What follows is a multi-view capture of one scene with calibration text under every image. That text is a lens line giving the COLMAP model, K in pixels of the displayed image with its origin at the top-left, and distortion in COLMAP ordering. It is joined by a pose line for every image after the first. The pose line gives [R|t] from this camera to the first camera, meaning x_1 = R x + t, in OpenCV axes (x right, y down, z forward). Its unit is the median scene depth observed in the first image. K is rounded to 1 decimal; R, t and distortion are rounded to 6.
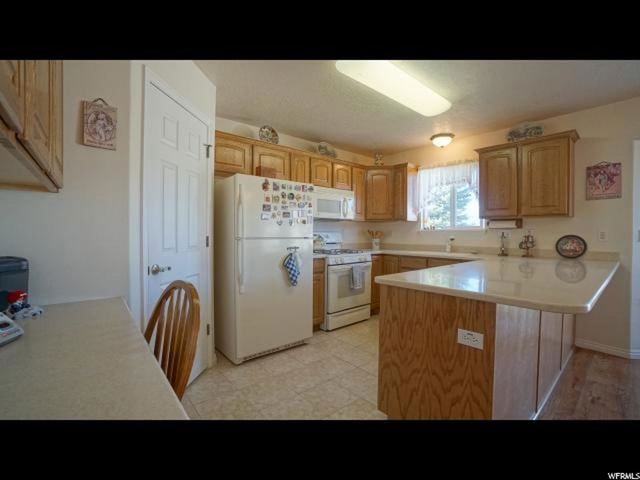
lens RADIAL K [[275.1, 0, 320.0], [0, 275.1, 240.0], [0, 0, 1]] dist [-0.001340, -0.000100]
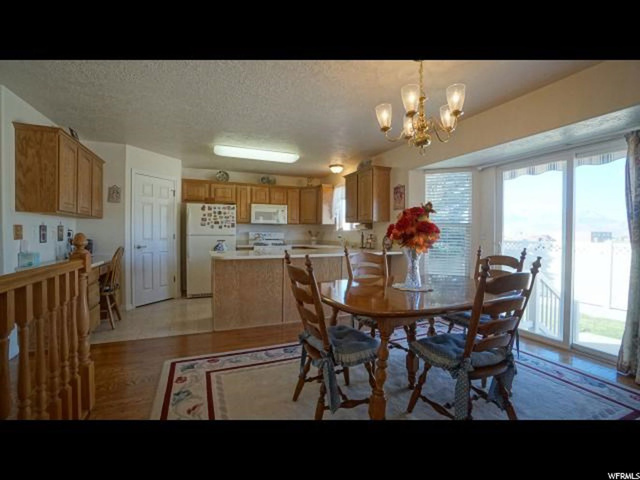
lens RADIAL K [[275.1, 0, 320.0], [0, 275.1, 240.0], [0, 0, 1]] dist [-0.001340, -0.000100]
pose [[0.947140, 0.009608, -0.320676, 1.124021], [-0.010168, 0.999948, -0.000073, 0.018060], [0.320659, 0.003330, 0.947189, -0.536312]]
